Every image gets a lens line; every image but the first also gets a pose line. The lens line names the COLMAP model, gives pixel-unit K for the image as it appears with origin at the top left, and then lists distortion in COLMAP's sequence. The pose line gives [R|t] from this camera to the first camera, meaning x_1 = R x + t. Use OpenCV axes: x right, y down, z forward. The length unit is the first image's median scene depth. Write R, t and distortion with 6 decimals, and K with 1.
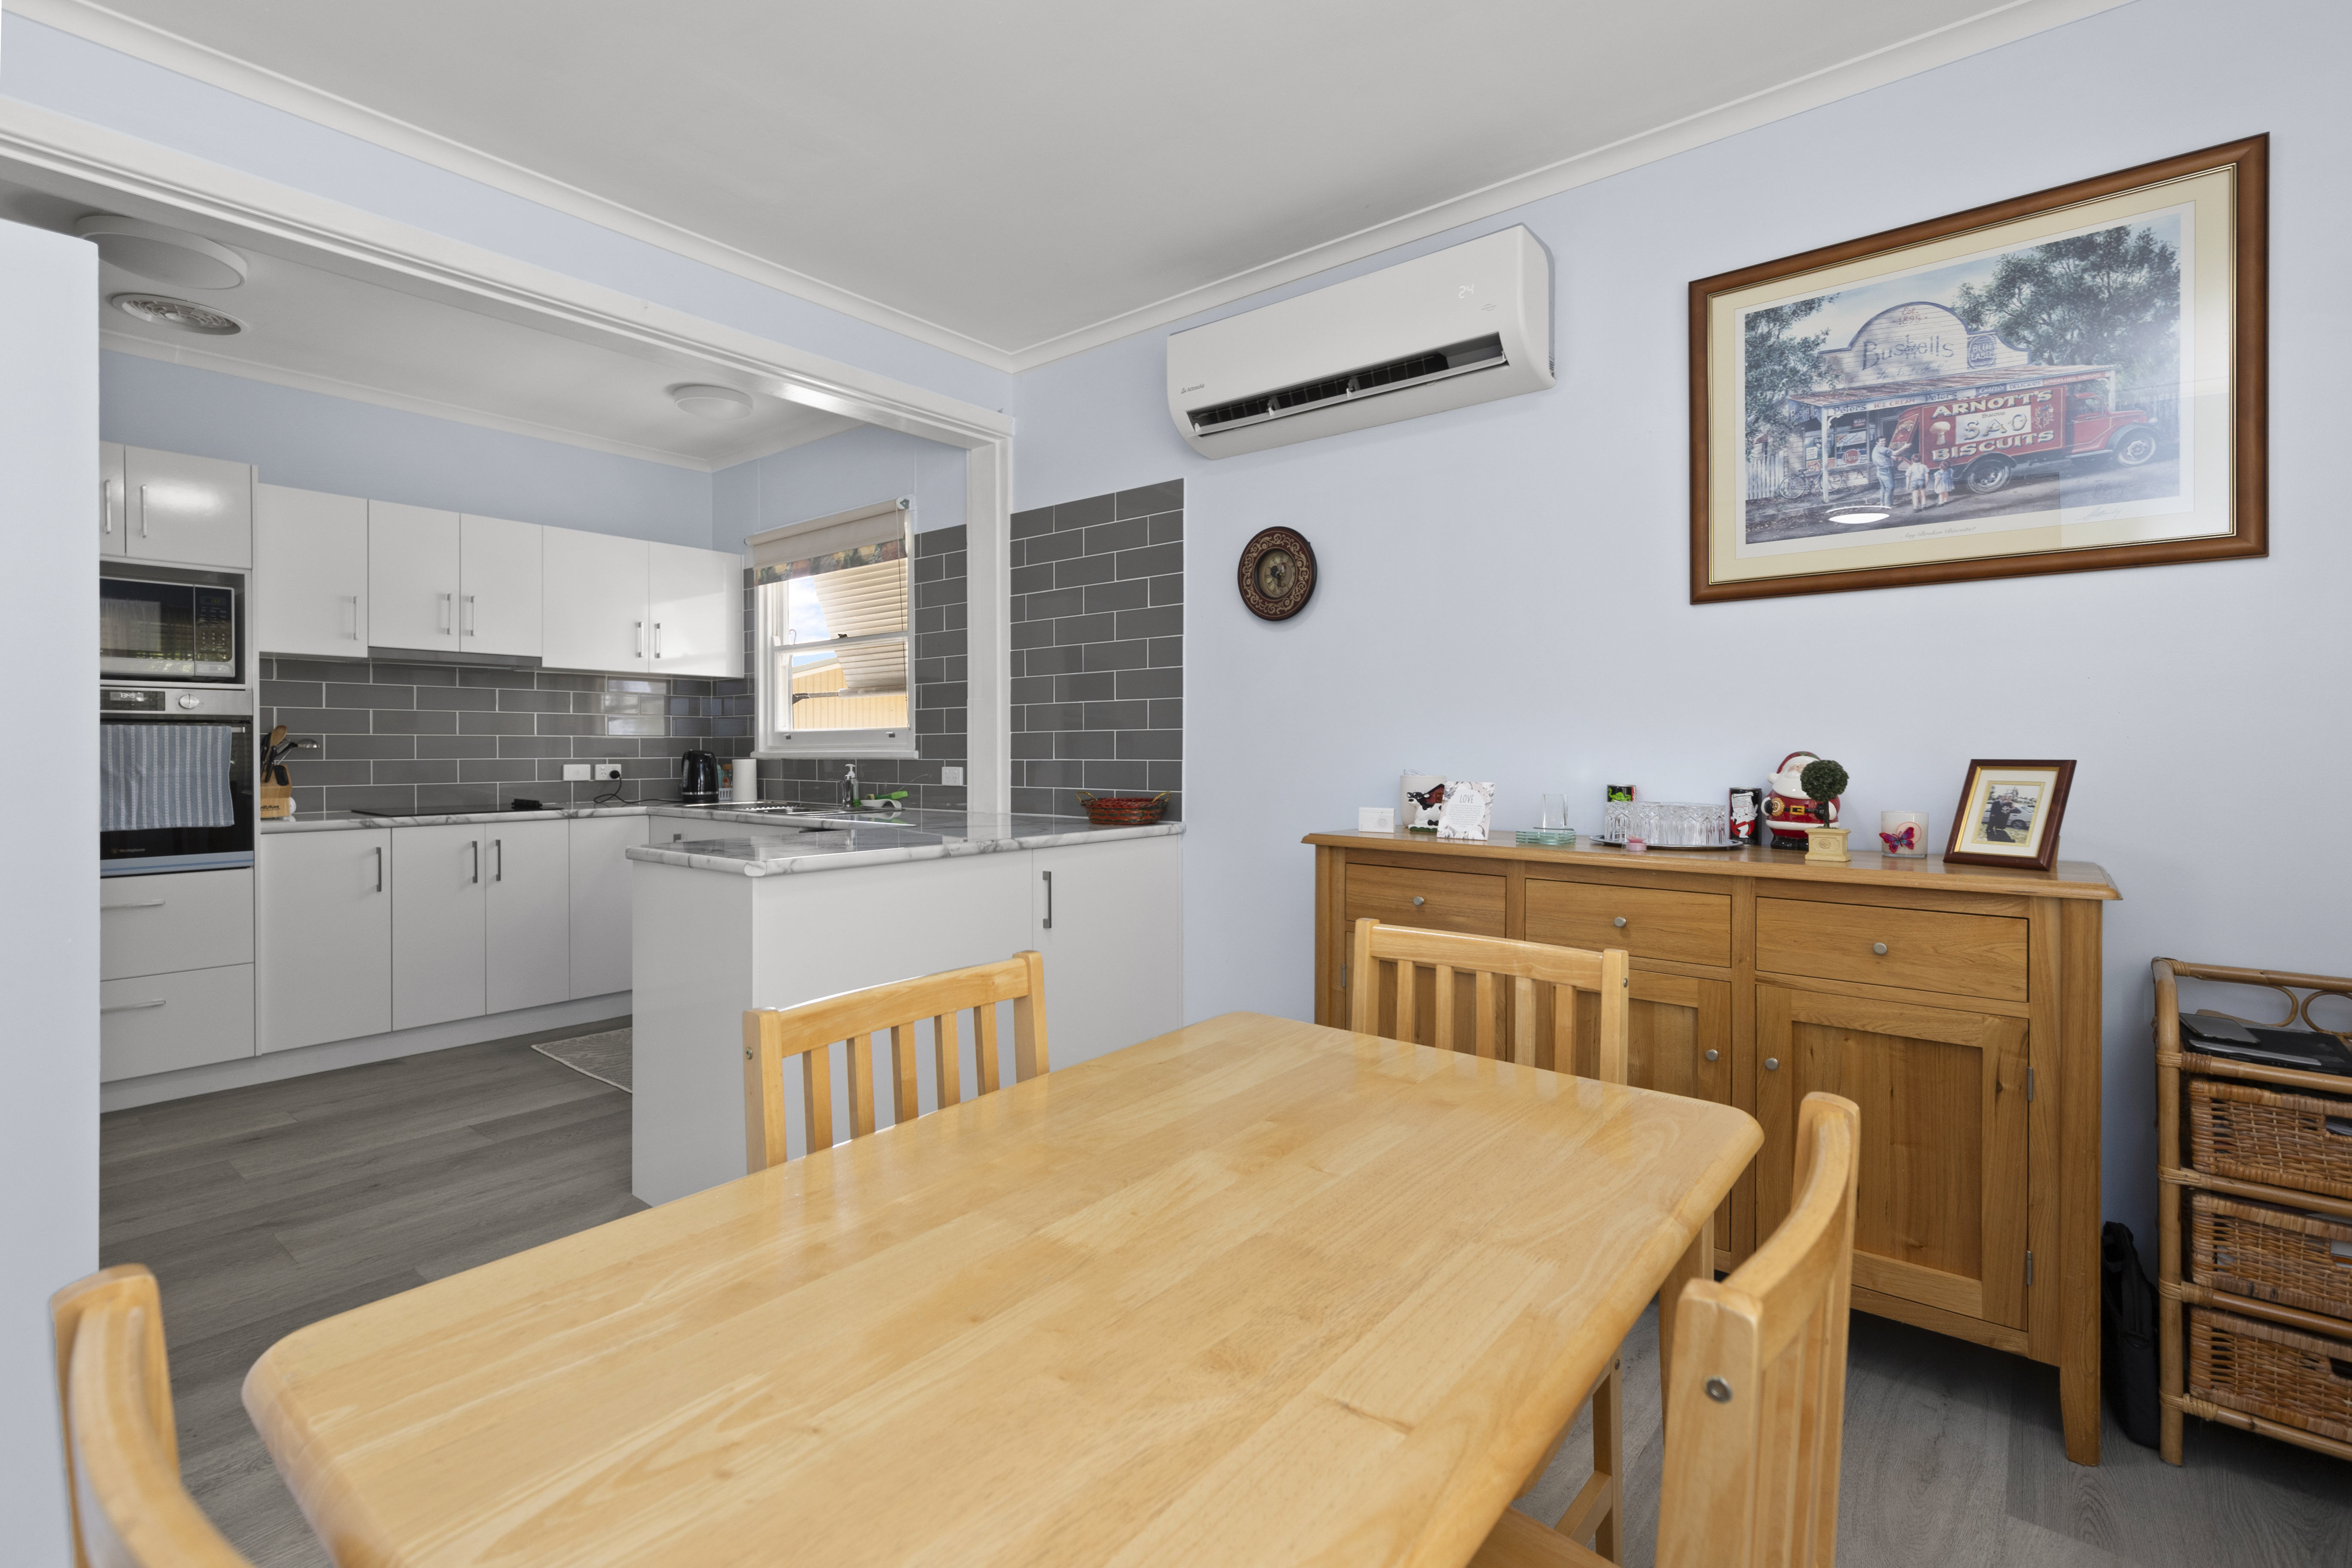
lens RADIAL K [[1057.1, 0, 1177.8], [0, 1057.1, 748.9], [0, 0, 1]] dist [0.001252, -0.000391]
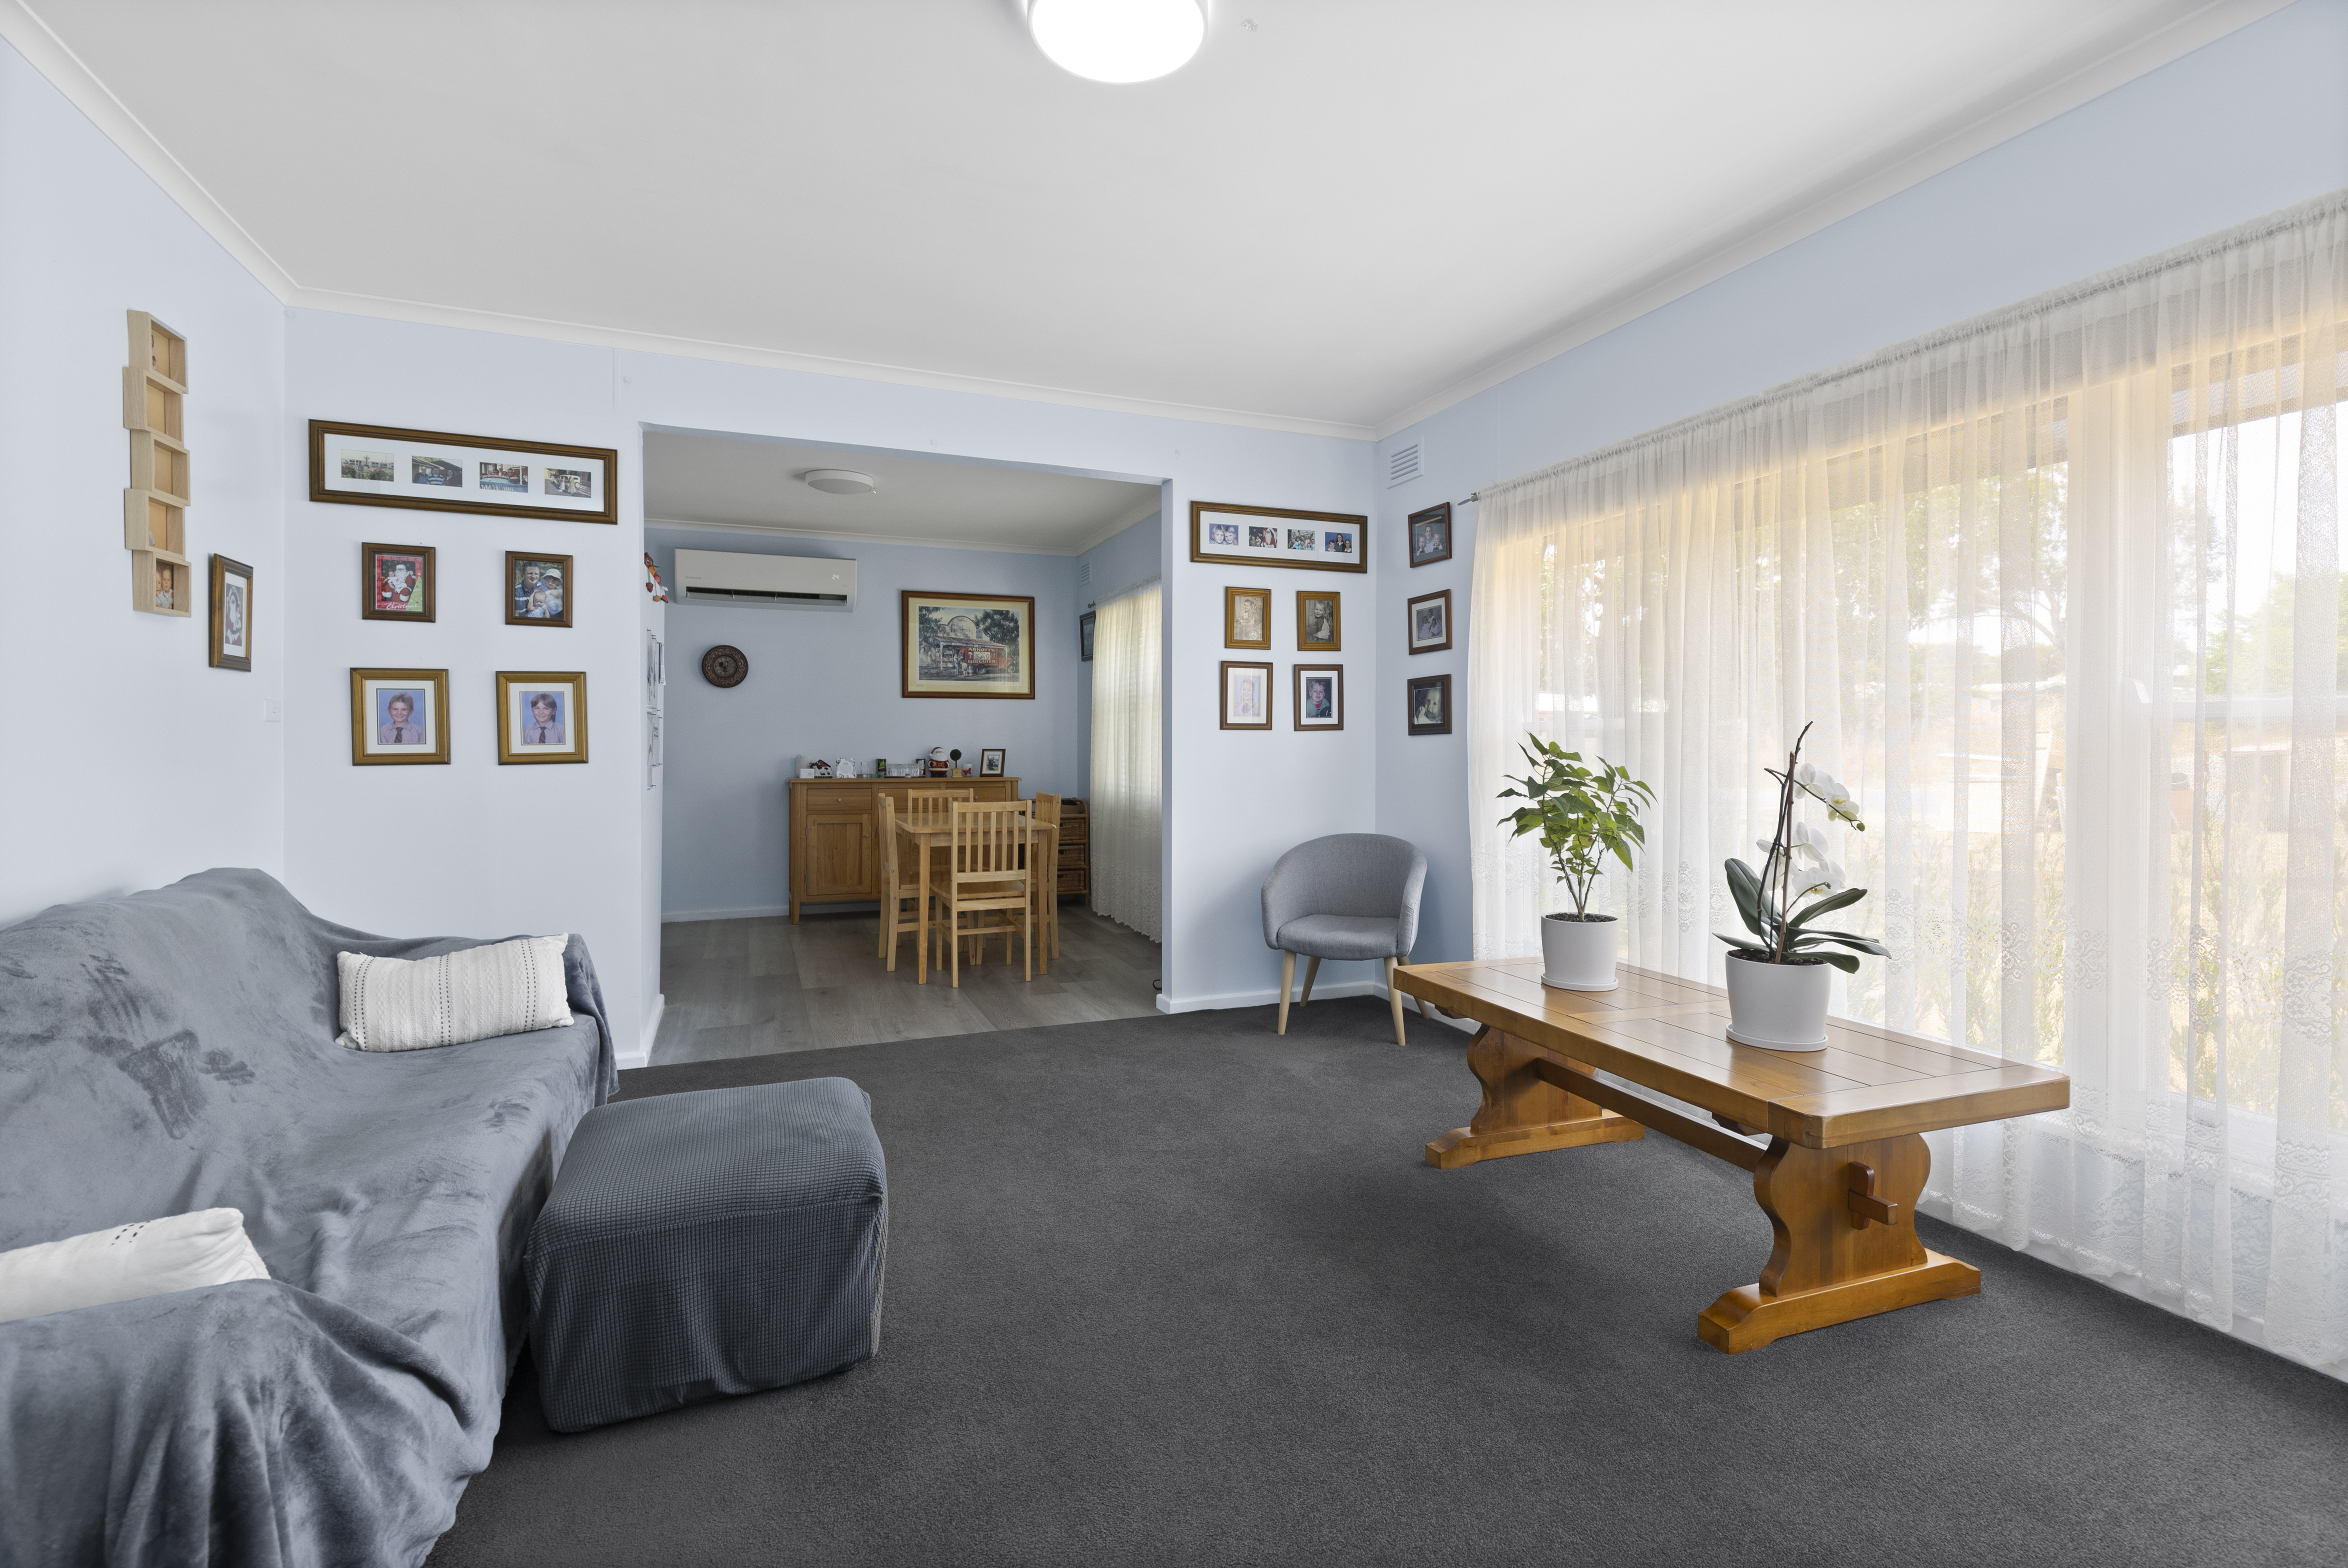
lens RADIAL K [[1055.2, 0, 1175.8], [0, 1055.2, 748.9], [0, 0, 1]] dist [0.001252, -0.000391]
pose [[0.479492, -0.003283, 0.877540, -1.946355], [0.003881, 0.999991, 0.001620, 0.005969], [-0.877538, 0.002629, 0.479501, -1.223782]]
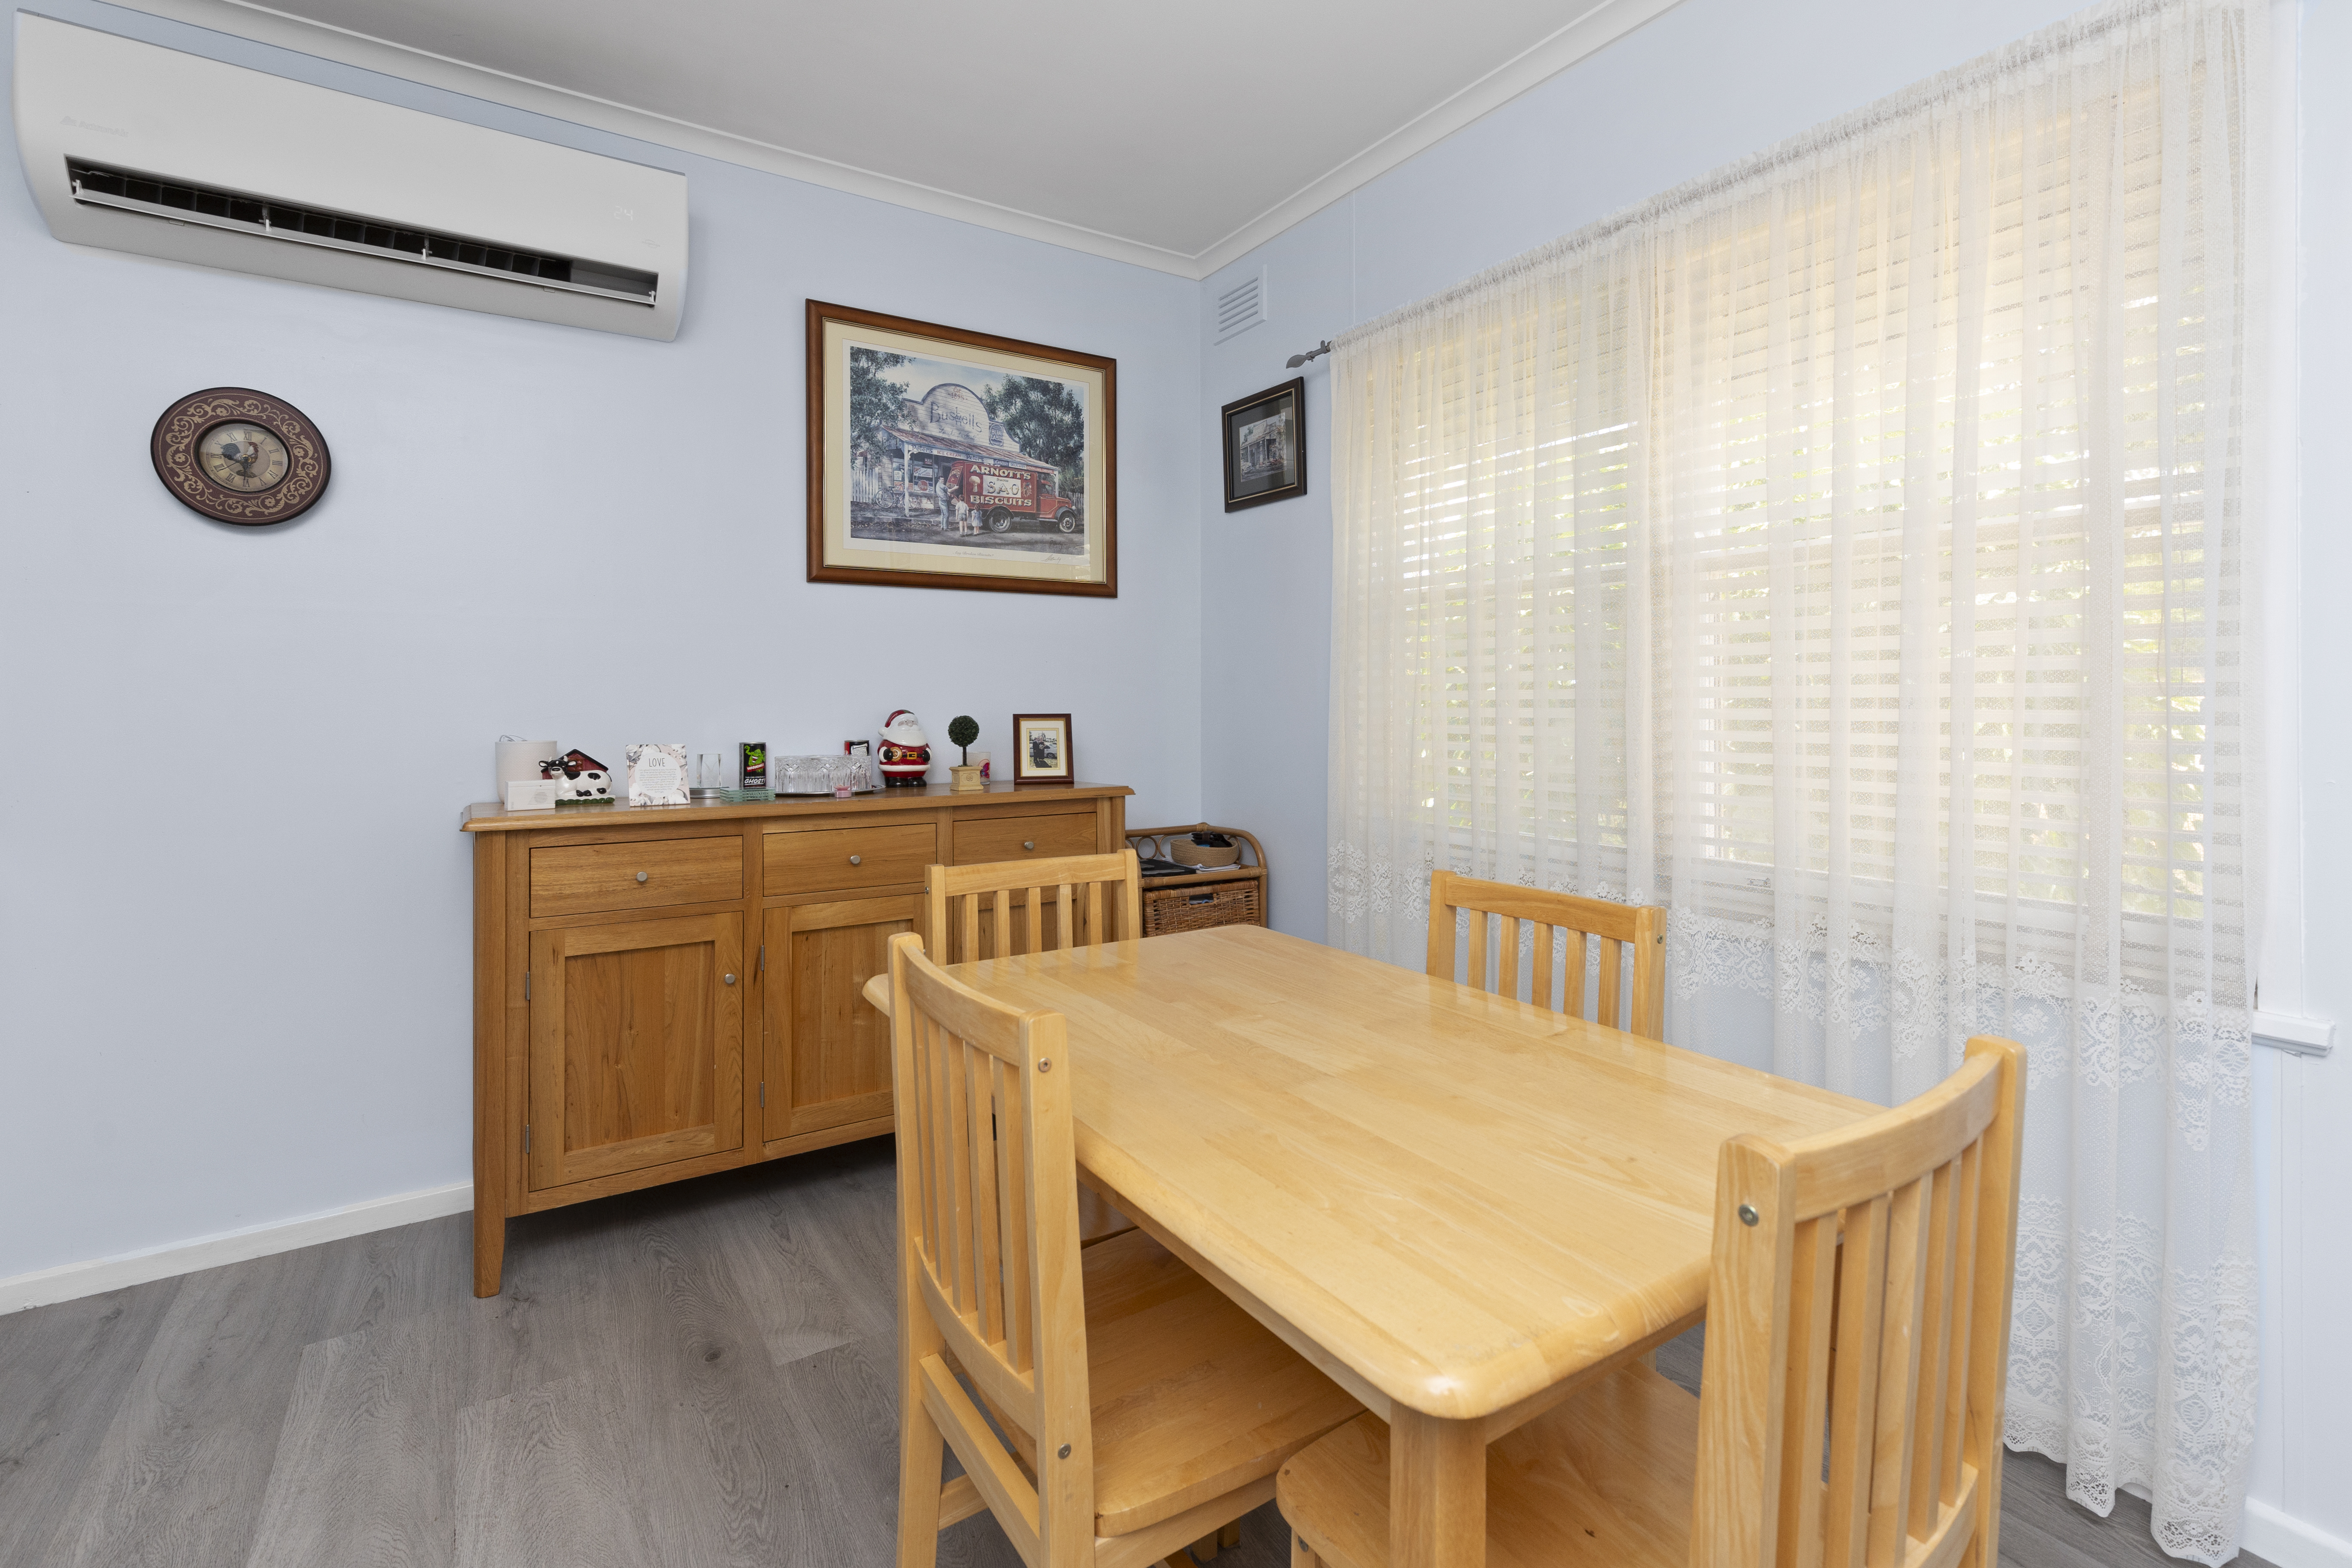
lens RADIAL K [[1081.8, 0, 1180.4], [0, 1081.8, 704.1], [0, 0, 1]] dist [0.004607, 0.000096]
pose [[0.302945, -0.000655, 0.953008, -0.558623], [0.006185, 0.999980, -0.001279, -0.000844], [-0.952988, 0.006282, 0.302943, 0.292758]]
